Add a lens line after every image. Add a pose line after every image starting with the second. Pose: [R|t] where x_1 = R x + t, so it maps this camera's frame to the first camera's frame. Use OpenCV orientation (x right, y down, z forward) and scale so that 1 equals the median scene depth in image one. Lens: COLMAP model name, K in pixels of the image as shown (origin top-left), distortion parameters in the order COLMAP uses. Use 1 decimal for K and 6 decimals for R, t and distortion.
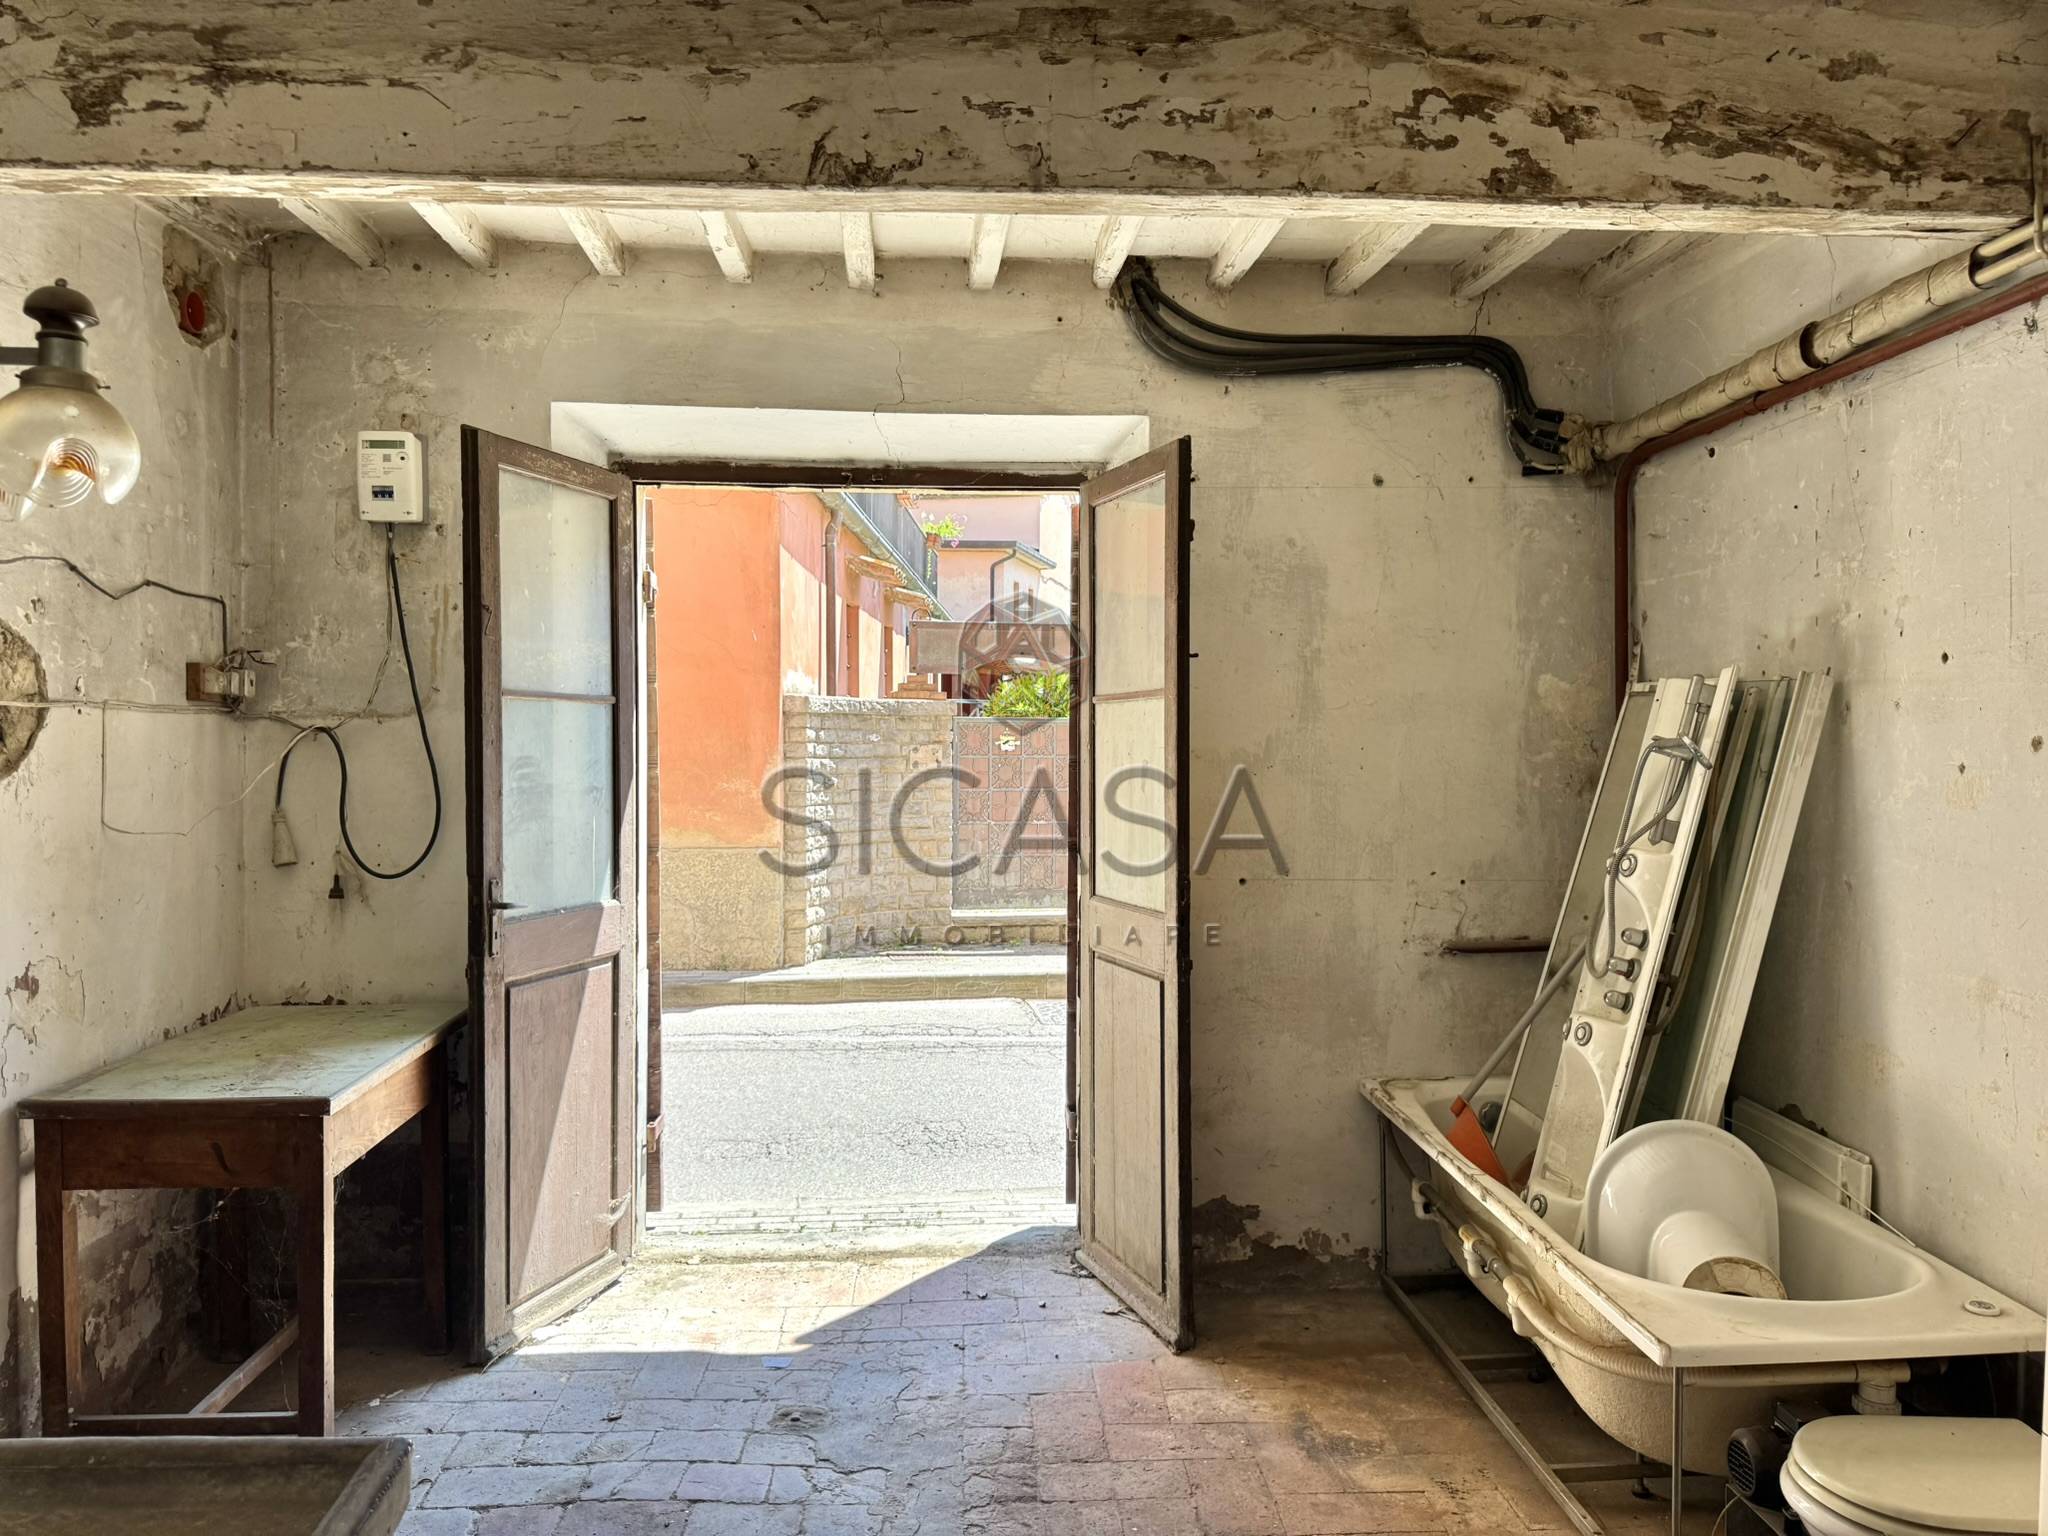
lens RADIAL K [[1438.3, 0, 1021.7], [0, 1438.3, 768.9], [0, 0, 1]] dist [0.067205, -0.085694]
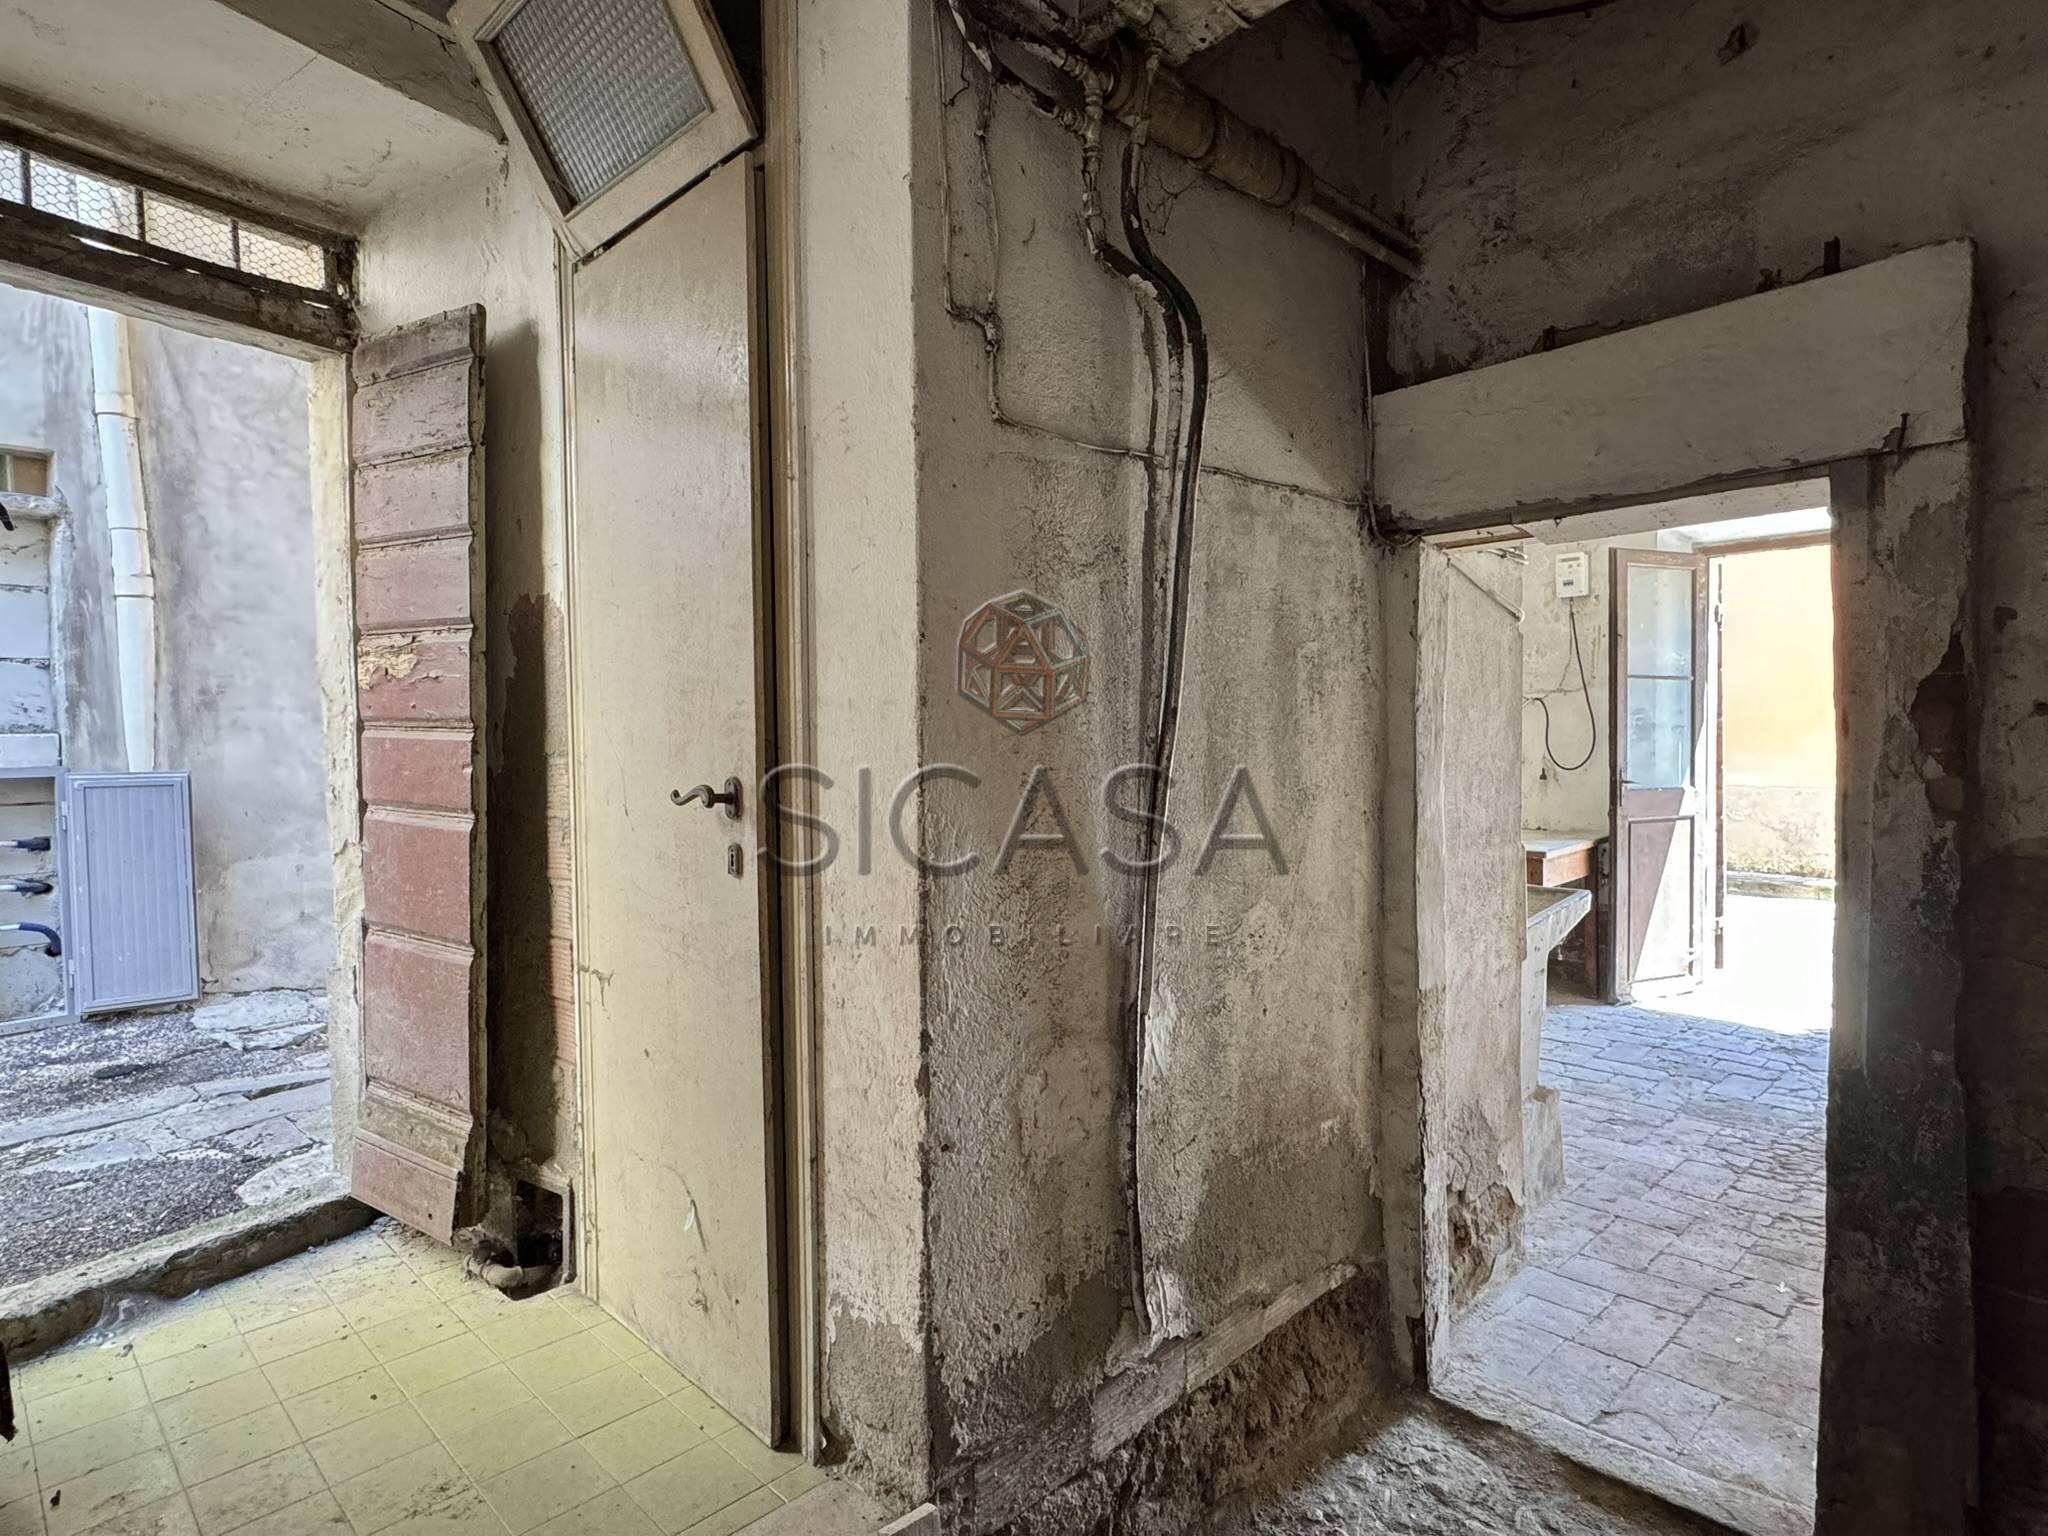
lens RADIAL K [[1115.3, 0, 1017.0], [0, 1115.3, 778.8], [0, 0, 1]] dist [0.005124, 0.000509]
pose [[0.658162, 0.015267, -0.752722, 0.239157], [-0.000329, 0.999800, 0.019991, 0.055830], [0.752877, -0.012910, 0.658035, -0.625174]]
